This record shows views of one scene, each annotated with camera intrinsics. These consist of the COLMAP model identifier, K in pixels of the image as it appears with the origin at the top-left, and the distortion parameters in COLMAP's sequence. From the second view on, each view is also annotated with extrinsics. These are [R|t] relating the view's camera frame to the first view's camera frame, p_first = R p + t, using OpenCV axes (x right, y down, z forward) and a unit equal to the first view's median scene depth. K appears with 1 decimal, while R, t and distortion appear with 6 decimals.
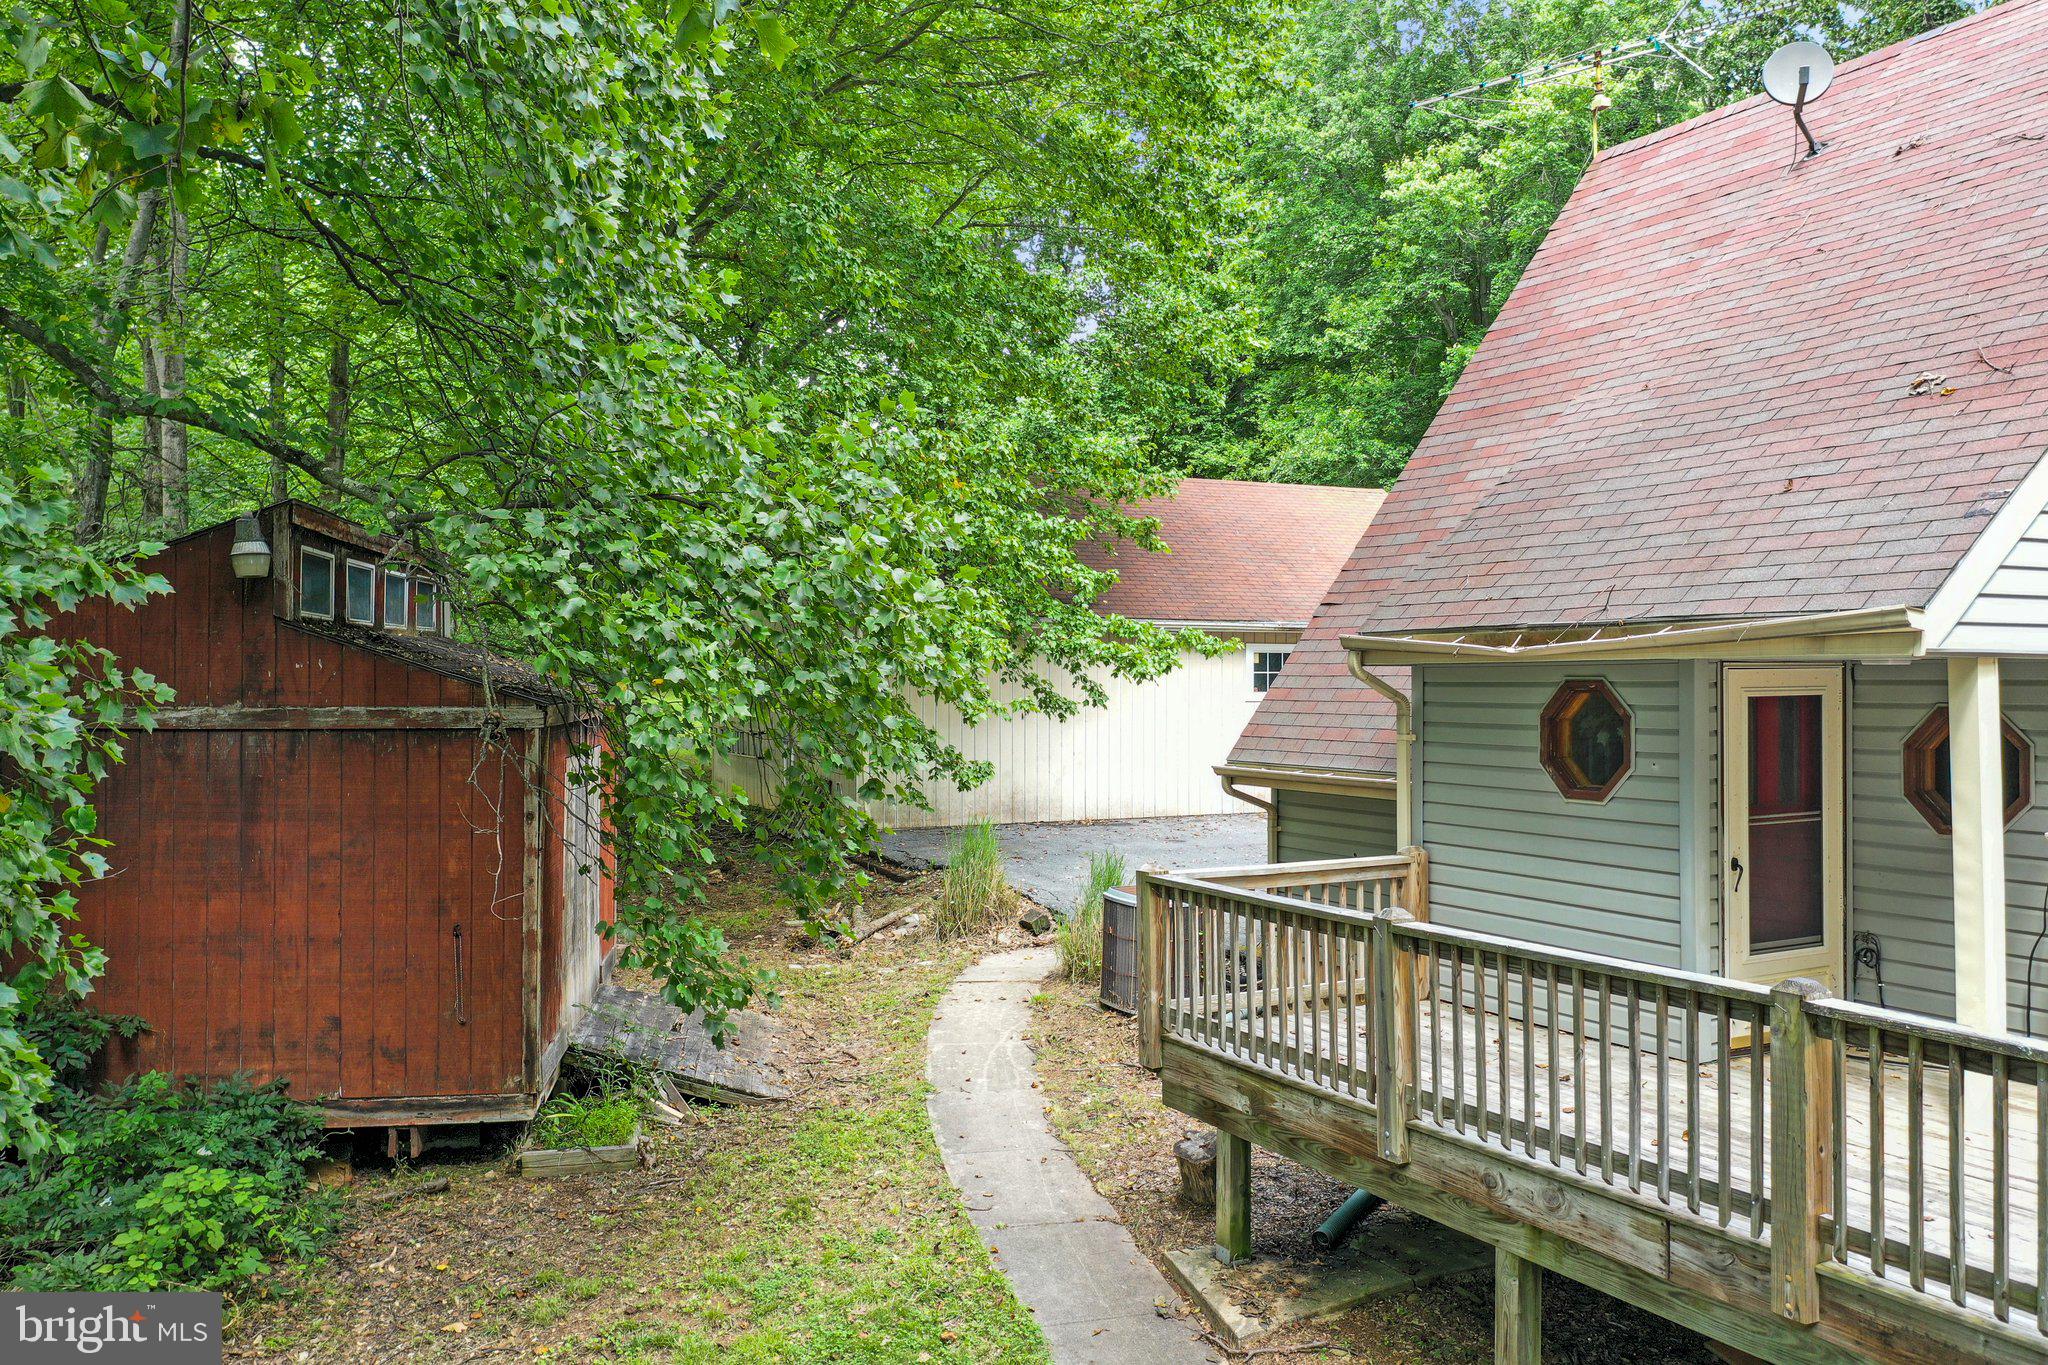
lens RADIAL K [[1609.1, 0, 1024.0], [0, 1609.1, 682.5], [0, 0, 1]] dist [-0.008433, 0.048204]
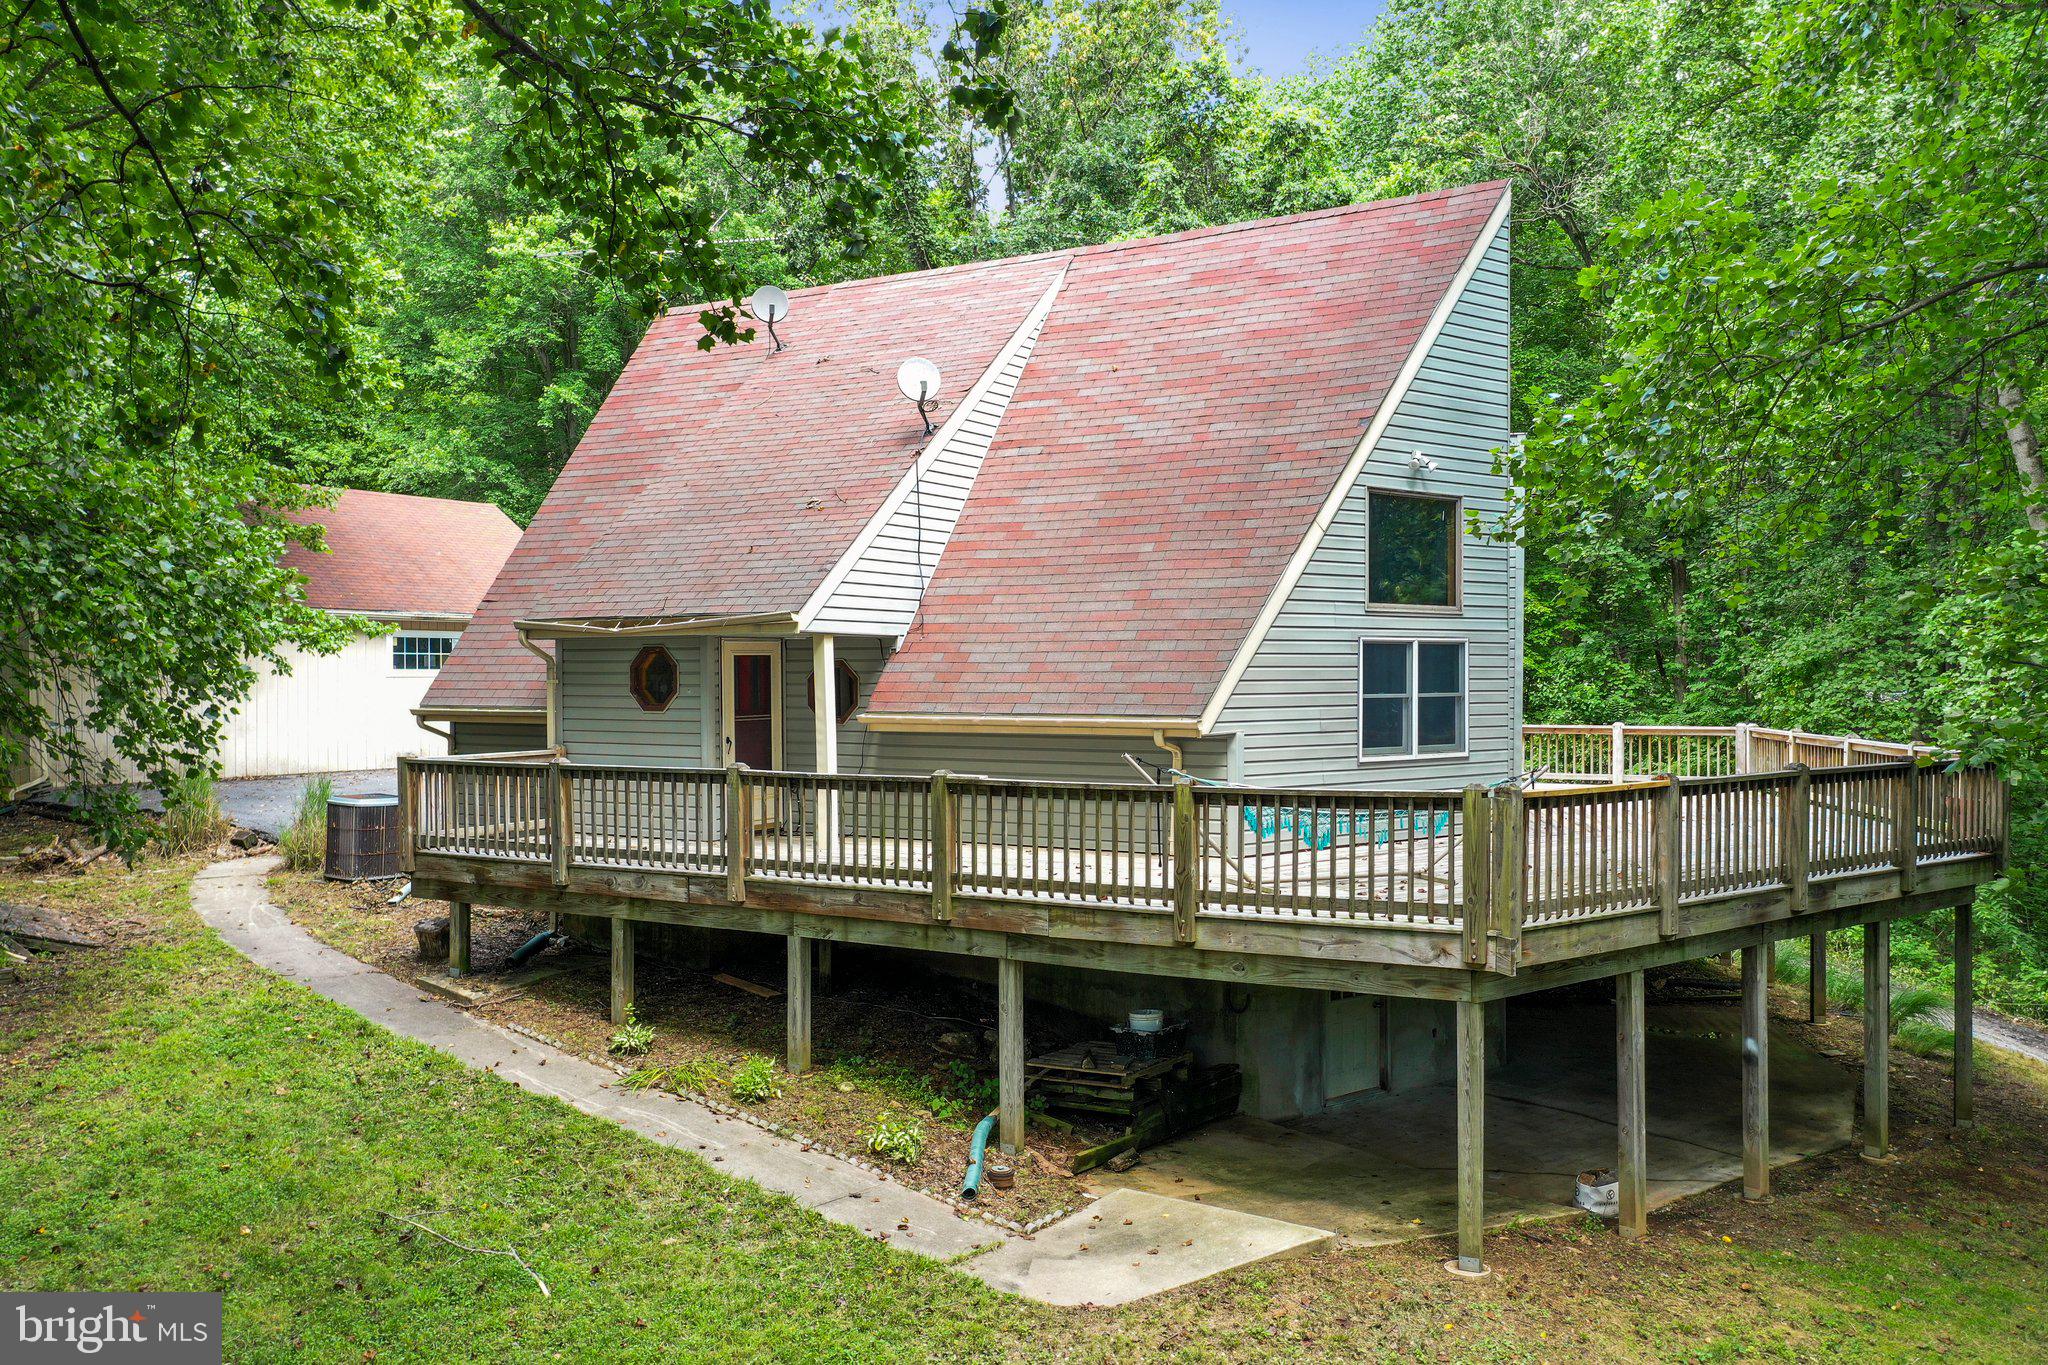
lens RADIAL K [[1459.7, 0, 1019.3], [0, 1459.7, 702.9], [0, 0, 1]] dist [-0.006551, 0.003175]
pose [[0.837875, -0.012354, 0.545722, -0.195809], [0.000641, 0.999765, 0.021650, 0.024166], [-0.545861, -0.017790, 0.837687, -0.578383]]
